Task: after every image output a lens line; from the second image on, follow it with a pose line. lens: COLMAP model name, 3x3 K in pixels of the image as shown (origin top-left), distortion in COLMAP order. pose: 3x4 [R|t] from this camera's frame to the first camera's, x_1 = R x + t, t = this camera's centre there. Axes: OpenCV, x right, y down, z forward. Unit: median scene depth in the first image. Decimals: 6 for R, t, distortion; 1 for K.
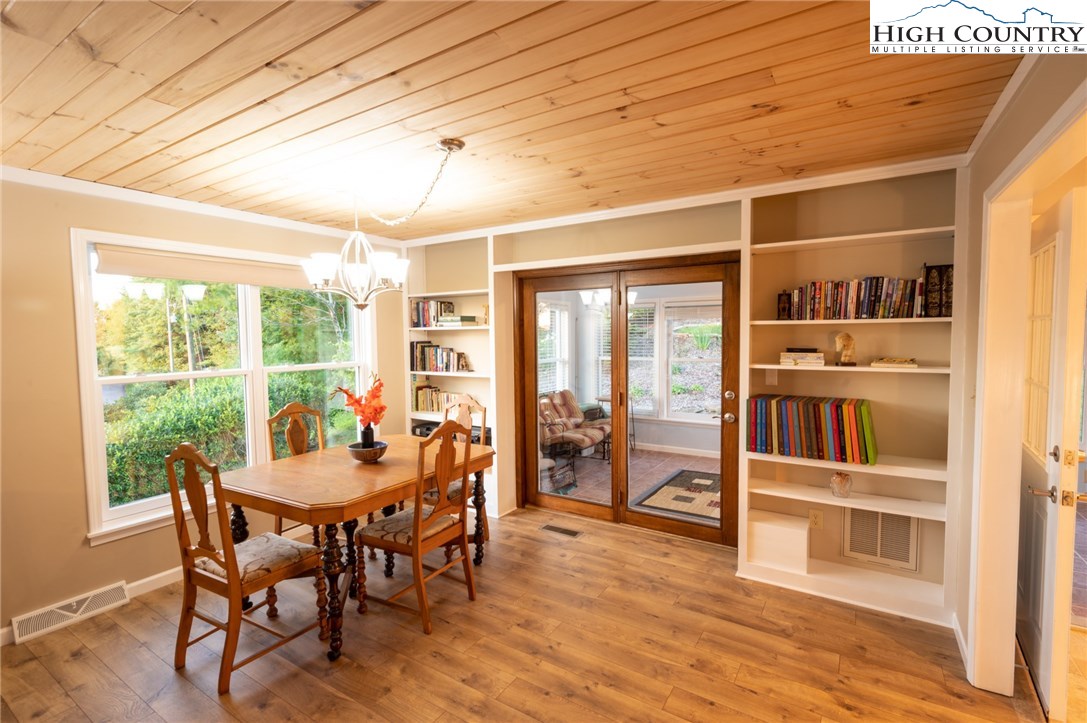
lens RADIAL K [[503.1, 0, 542.0], [0, 503.1, 361.7], [0, 0, 1]] dist [0.001679, 0.000309]
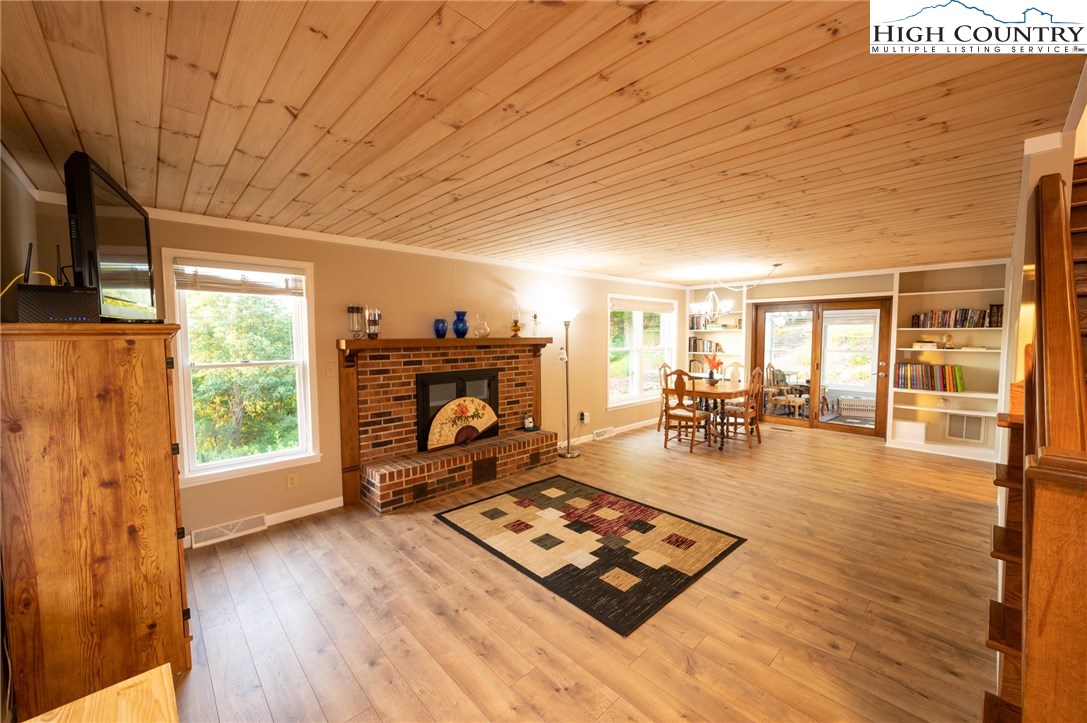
lens RADIAL K [[429.2, 0, 545.3], [0, 429.2, 360.5], [0, 0, 1]] dist [-0.000330, 0.001017]
pose [[0.968300, 0.022255, -0.248797, -0.595955], [-0.020218, 0.999738, 0.010742, 0.069286], [0.248971, -0.005372, 0.968496, -1.182139]]
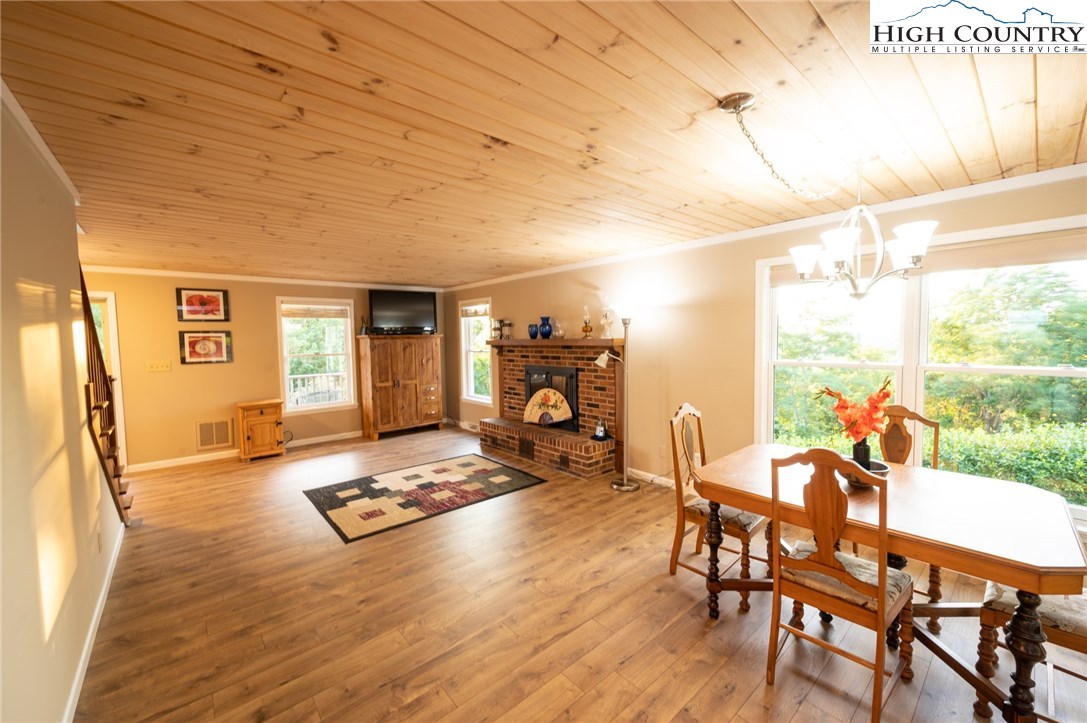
lens RADIAL K [[429.2, 0, 549.1], [0, 429.2, 360.7], [0, 0, 1]] dist [-0.000330, 0.001017]
pose [[-0.287549, 0.071077, -0.955125, 0.471756], [-0.035115, 0.995790, 0.084675, -0.048594], [0.957122, 0.057887, -0.283842, 0.720270]]
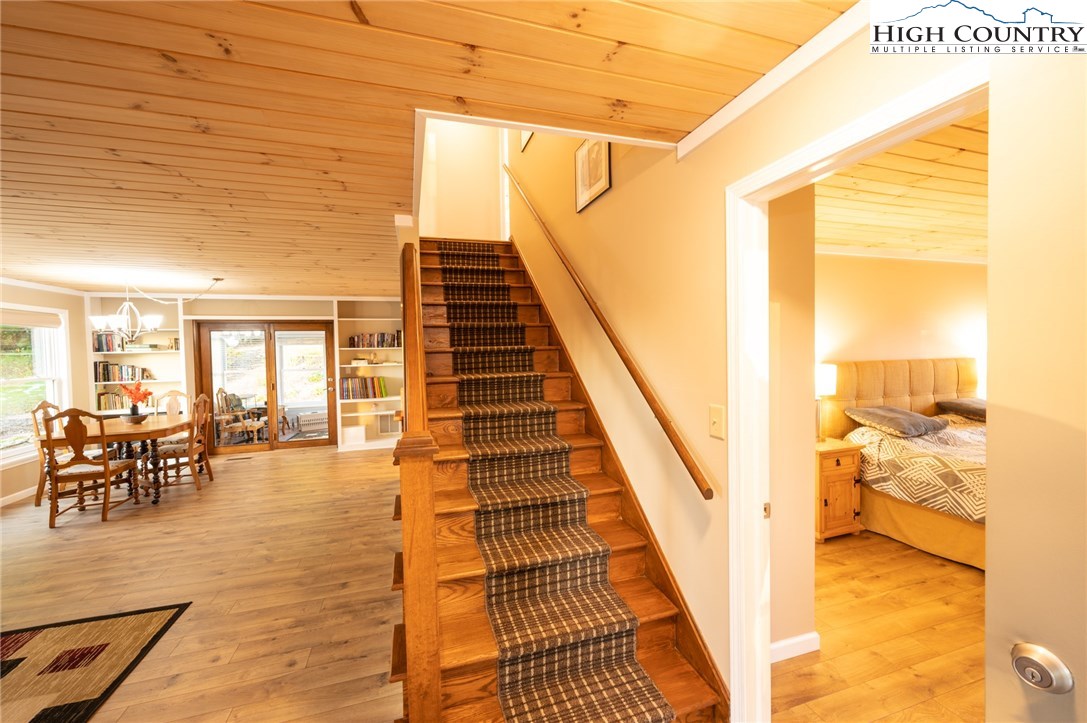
lens RADIAL K [[429.2, 0, 549.2], [0, 429.2, 358.7], [0, 0, 1]] dist [-0.000330, 0.001017]
pose [[0.643176, -0.022440, 0.765390, -0.558818], [0.055923, 0.998278, -0.017726, 0.068969], [-0.763674, 0.054204, 0.643323, -1.192372]]
